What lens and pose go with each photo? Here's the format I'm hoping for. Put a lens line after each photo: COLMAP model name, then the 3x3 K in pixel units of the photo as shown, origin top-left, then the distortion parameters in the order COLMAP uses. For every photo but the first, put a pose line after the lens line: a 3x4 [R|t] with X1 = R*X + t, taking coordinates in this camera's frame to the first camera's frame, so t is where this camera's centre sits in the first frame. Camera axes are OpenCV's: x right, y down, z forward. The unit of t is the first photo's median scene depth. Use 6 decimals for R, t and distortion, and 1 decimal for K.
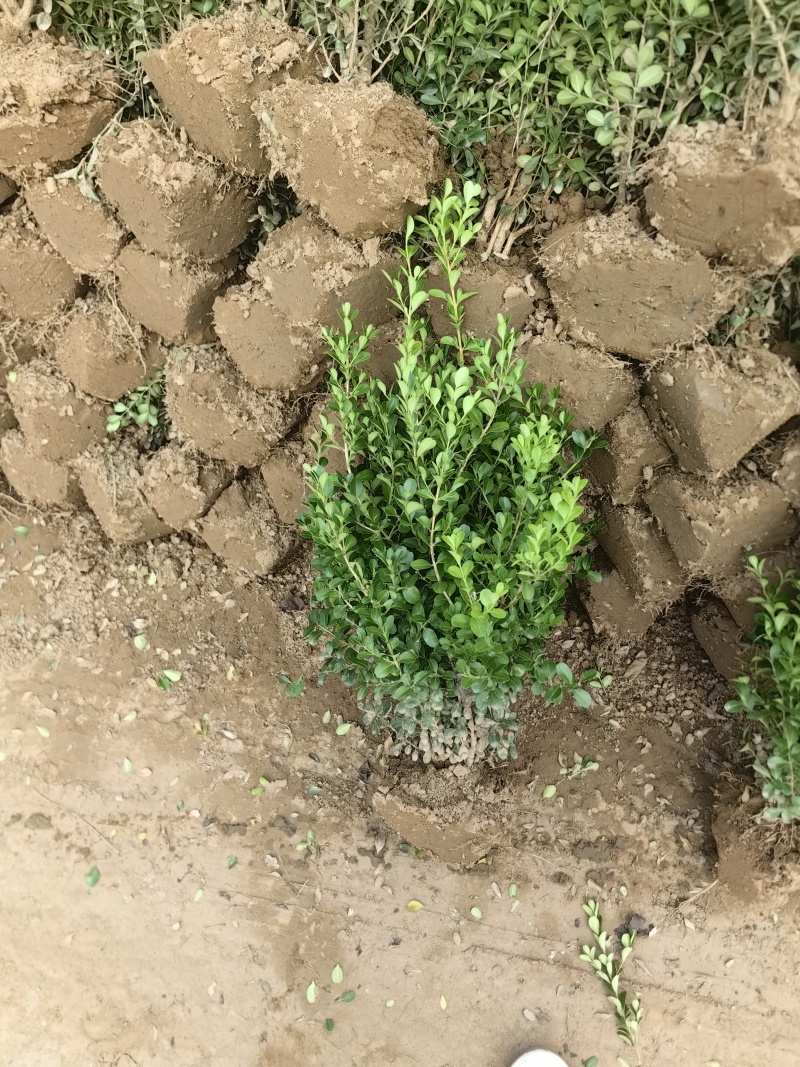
lens RADIAL K [[858.2, 0, 410.4], [0, 858.2, 517.7], [0, 0, 1]] dist [0.031127, -0.059083]
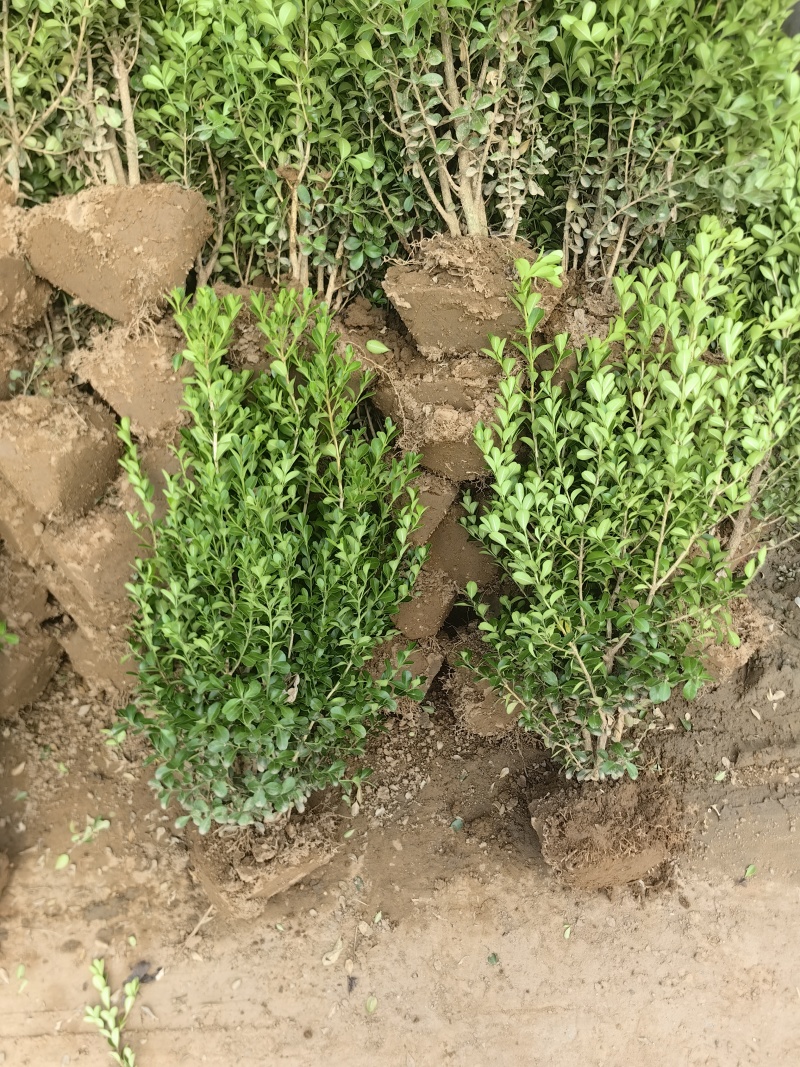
lens RADIAL K [[858.2, 0, 428.5], [0, 858.2, 515.6], [0, 0, 1]] dist [0.031127, -0.059083]
pose [[0.966987, -0.221073, 0.126737, 0.566238], [0.233838, 0.967469, -0.096554, 0.134658], [-0.101269, 0.123003, 0.987226, -0.077947]]
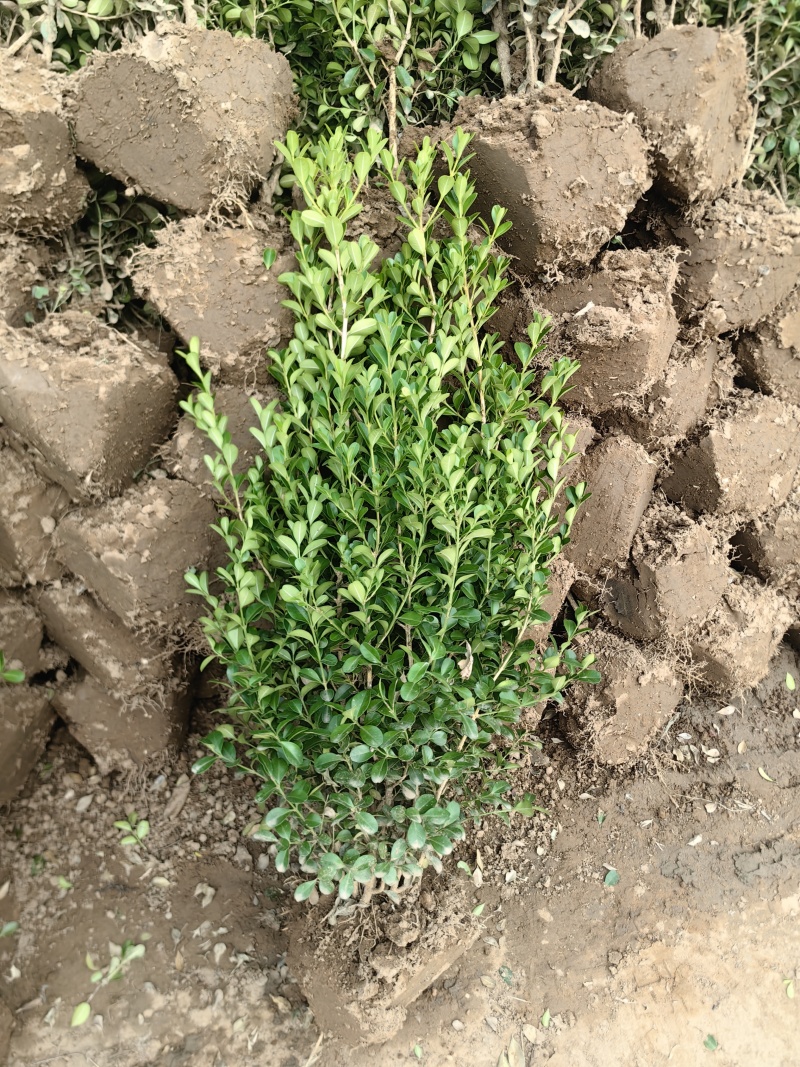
lens RADIAL K [[858.2, 0, 420.5], [0, 858.2, 518.0], [0, 0, 1]] dist [0.031127, -0.059083]
pose [[0.907433, -0.266130, 0.325178, 0.308381], [0.348821, 0.908574, -0.229821, 0.222894], [-0.234286, 0.321976, 0.917301, 0.191635]]
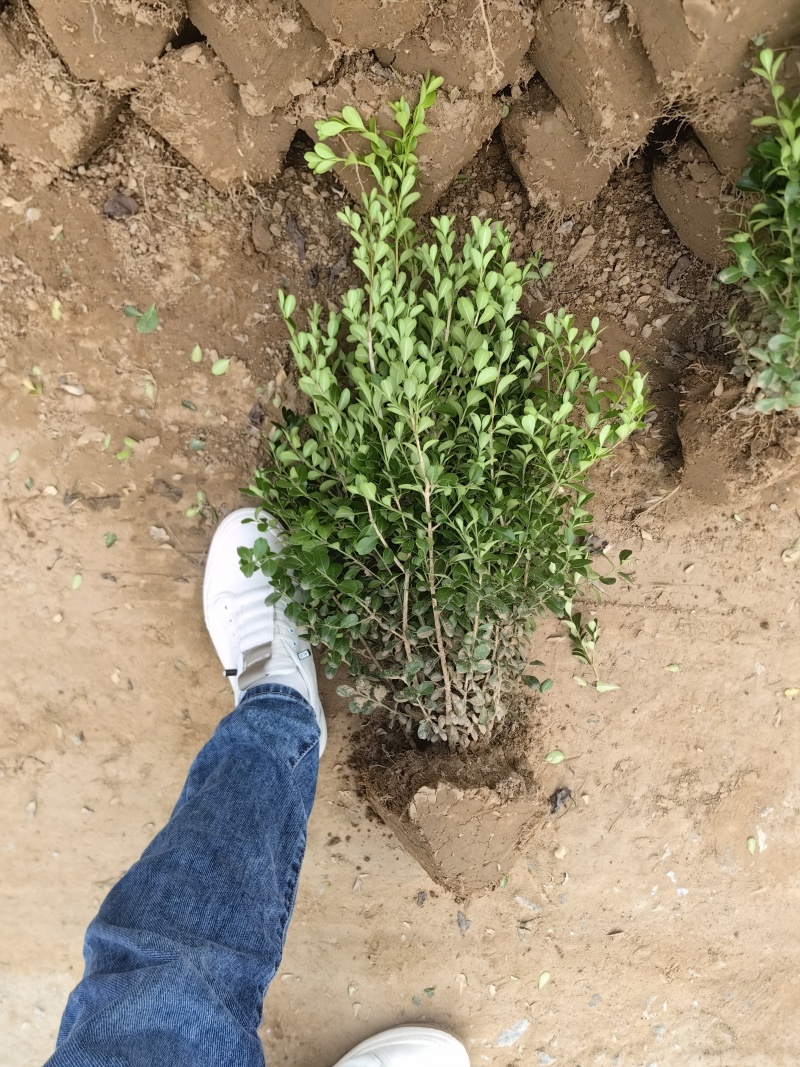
lens RADIAL K [[858.2, 0, 415.1], [0, 858.2, 525.7], [0, 0, 1]] dist [0.031127, -0.059083]
pose [[0.986685, -0.130632, 0.096896, 0.001739], [0.078572, 0.904456, 0.419269, 0.068641], [-0.142408, -0.406073, 0.902676, 0.230337]]
